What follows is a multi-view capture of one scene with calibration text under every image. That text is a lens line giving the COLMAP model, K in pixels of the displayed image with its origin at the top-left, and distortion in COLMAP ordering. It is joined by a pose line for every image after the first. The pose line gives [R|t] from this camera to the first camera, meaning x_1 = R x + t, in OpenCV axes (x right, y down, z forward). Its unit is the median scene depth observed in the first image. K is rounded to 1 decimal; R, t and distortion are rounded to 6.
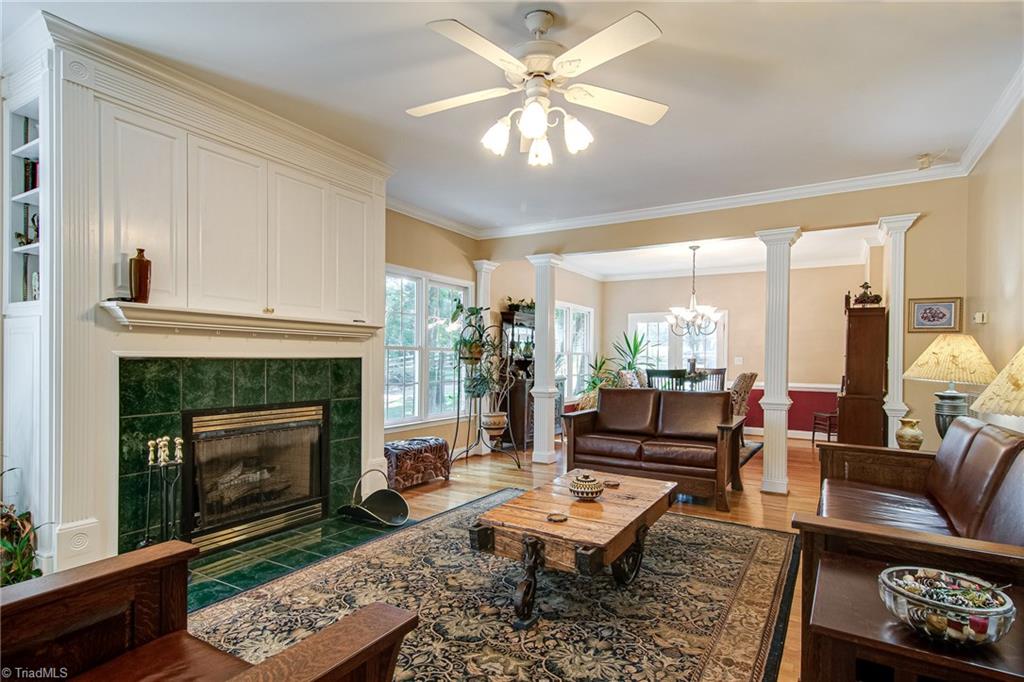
lens RADIAL K [[559.0, 0, 491.5], [0, 559.0, 358.3], [0, 0, 1]] dist [0.020737, -0.000184]
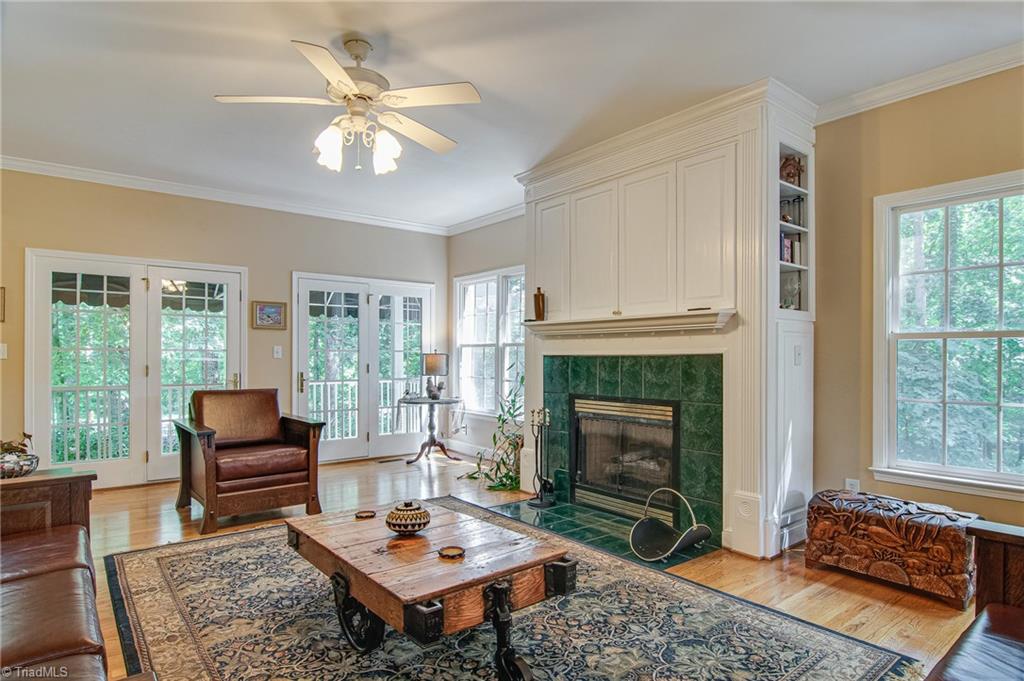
lens RADIAL K [[565.4, 0, 512.3], [0, 565.4, 345.4], [0, 0, 1]] dist [-0.008306, -0.001283]
pose [[-0.332413, -0.023662, -0.942837, 0.769369], [0.000644, 0.999679, -0.025315, 0.008520], [0.943134, -0.009023, -0.332291, 1.239818]]
